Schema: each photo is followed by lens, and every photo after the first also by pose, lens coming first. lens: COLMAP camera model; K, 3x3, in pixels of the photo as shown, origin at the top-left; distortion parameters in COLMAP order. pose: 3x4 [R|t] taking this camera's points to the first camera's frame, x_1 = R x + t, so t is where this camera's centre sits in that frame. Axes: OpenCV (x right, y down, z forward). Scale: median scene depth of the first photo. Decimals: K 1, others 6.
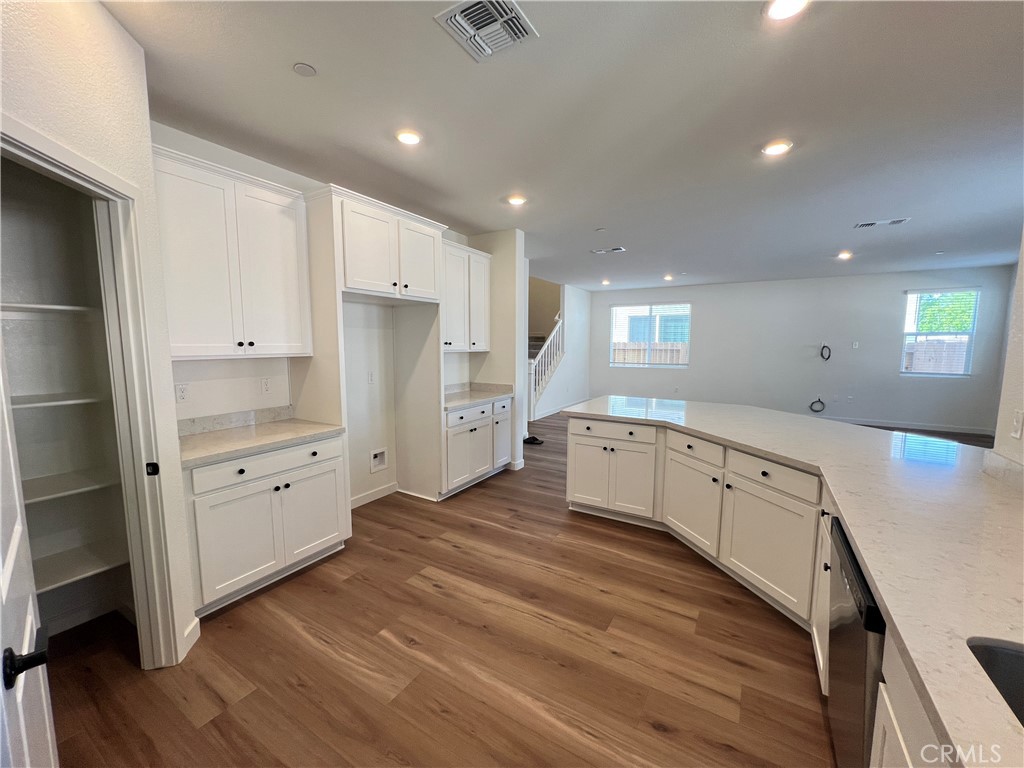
lens RADIAL K [[410.1, 0, 509.5], [0, 410.1, 384.9], [0, 0, 1]] dist [-0.002423, 0.000497]
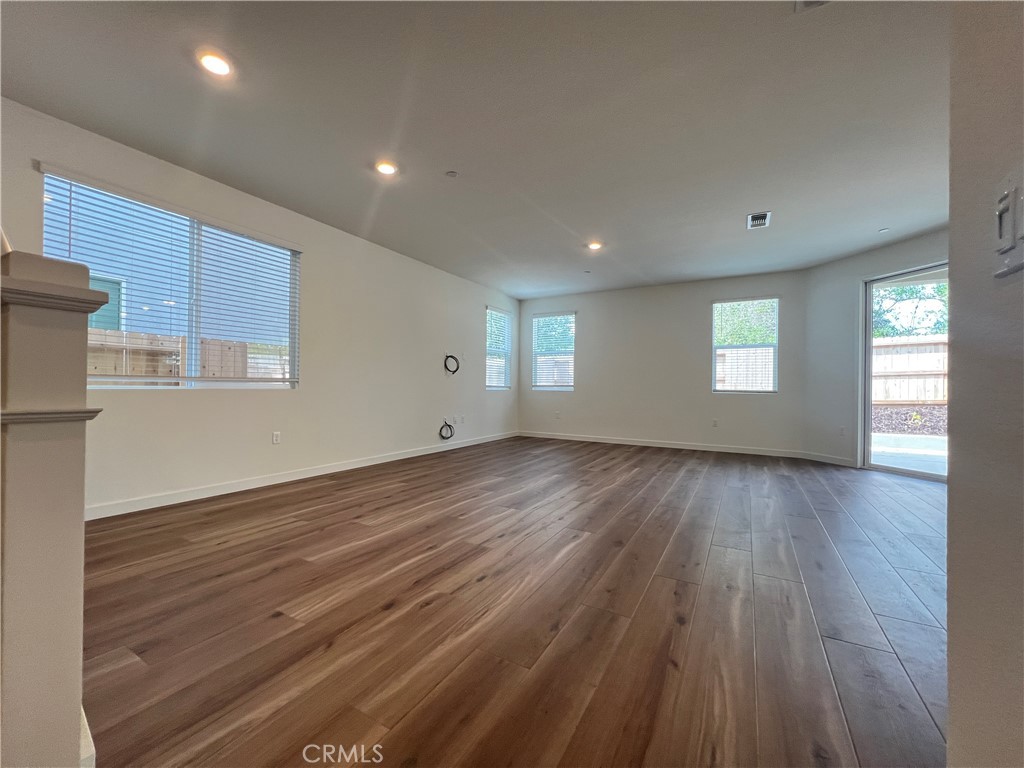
lens RADIAL K [[410.1, 0, 510.2], [0, 410.1, 382.2], [0, 0, 1]] dist [-0.002423, 0.000497]
pose [[-0.034750, 0.011836, 0.999326, -0.035911], [0.090014, 0.995903, -0.008665, -0.022723], [-0.995334, 0.089652, -0.035673, 0.810383]]
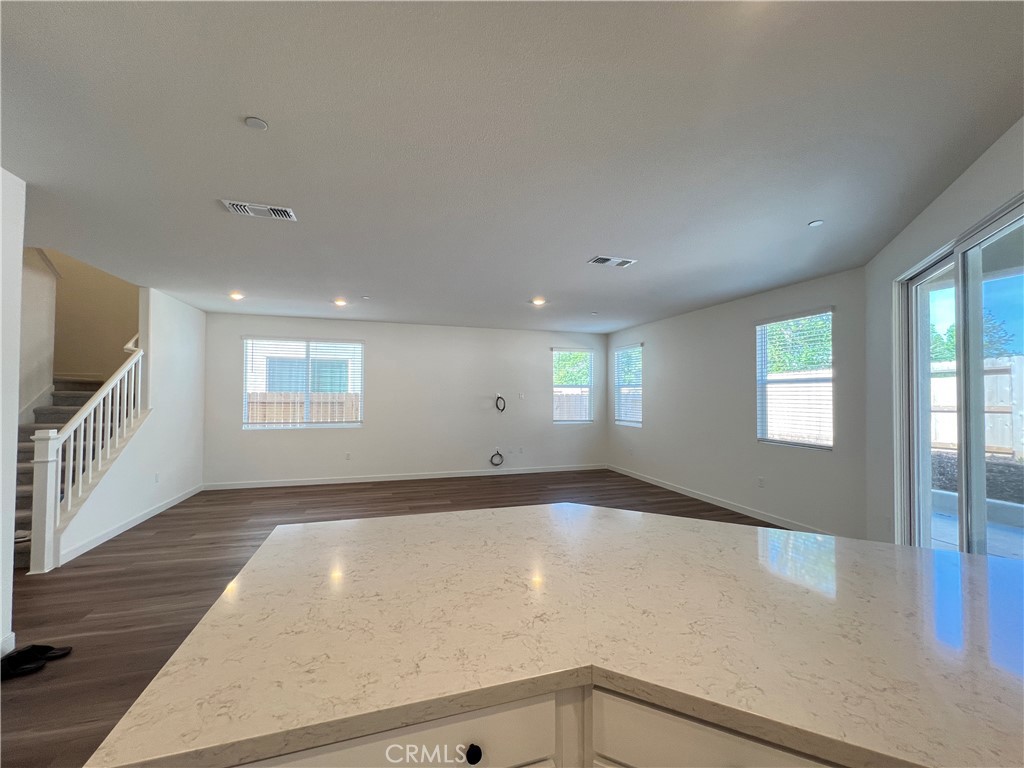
lens RADIAL K [[410.1, 0, 511.3], [0, 410.1, 384.8], [0, 0, 1]] dist [-0.002423, 0.000497]
pose [[0.659212, 0.020054, 0.751690, 0.044322], [0.074148, 0.993039, -0.091519, -0.028939], [-0.748293, 0.116067, 0.653136, 0.295521]]
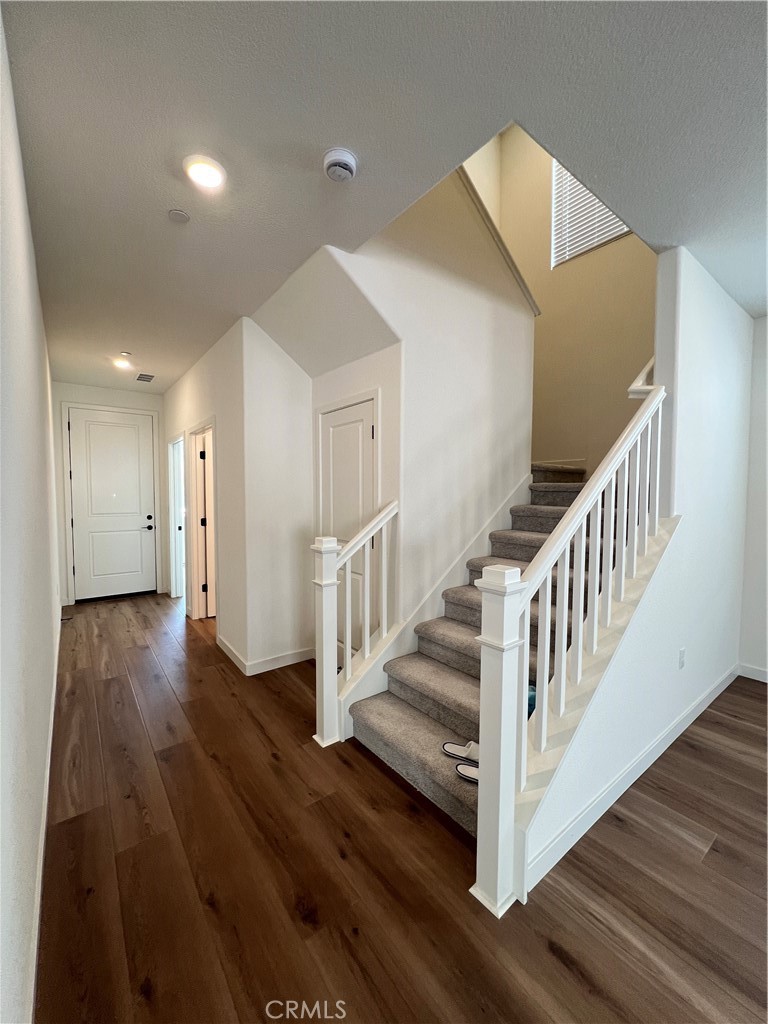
lens RADIAL K [[410.1, 0, 389.2], [0, 410.1, 513.5], [0, 0, 1]] dist [-0.002423, 0.000497]
pose [[0.939311, 0.021765, -0.342374, 0.059252], [-0.040067, 0.998116, -0.046474, -0.066476], [0.340718, 0.057372, 0.938414, 0.729007]]
